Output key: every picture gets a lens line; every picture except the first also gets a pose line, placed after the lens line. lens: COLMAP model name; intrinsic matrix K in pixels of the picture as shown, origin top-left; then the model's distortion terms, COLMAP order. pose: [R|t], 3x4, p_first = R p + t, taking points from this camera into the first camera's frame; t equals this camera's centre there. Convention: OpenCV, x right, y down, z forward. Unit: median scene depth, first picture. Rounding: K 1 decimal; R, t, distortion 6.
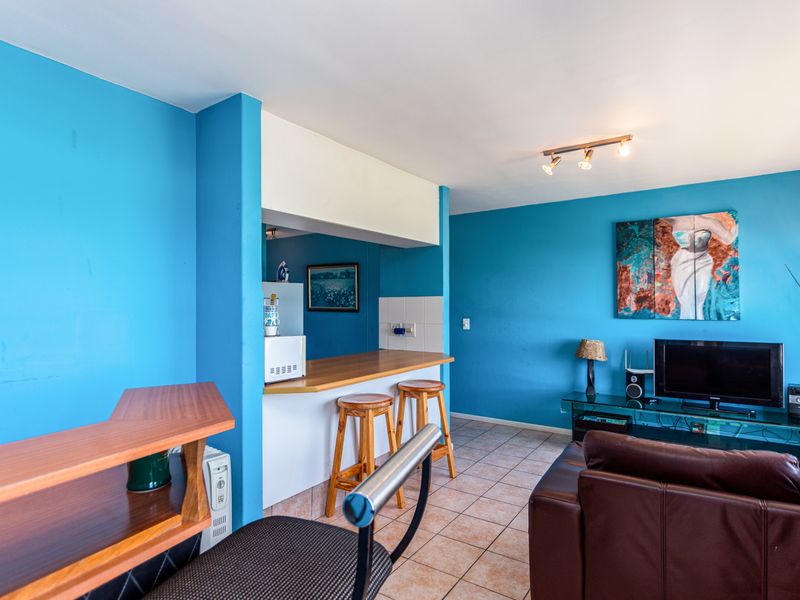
lens RADIAL K [[446.6, 0, 405.5], [0, 446.6, 301.4], [0, 0, 1]] dist [0.001509, 0.003030]
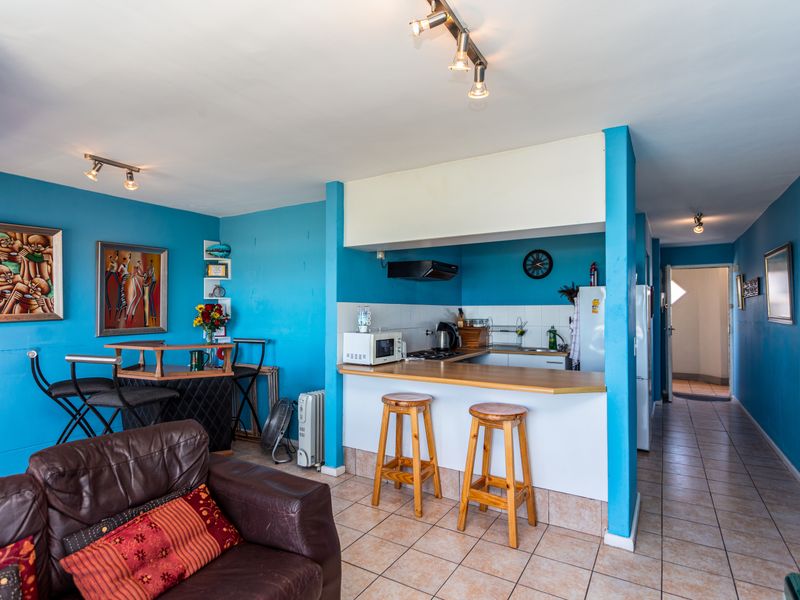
lens RADIAL K [[446.6, 0, 393.4], [0, 446.6, 303.5], [0, 0, 1]] dist [0.001509, 0.003030]
pose [[0.039397, -0.008347, -0.999189, 0.630986], [0.005570, 0.999951, -0.008134, -0.001413], [0.999208, -0.005245, 0.039441, 0.584021]]
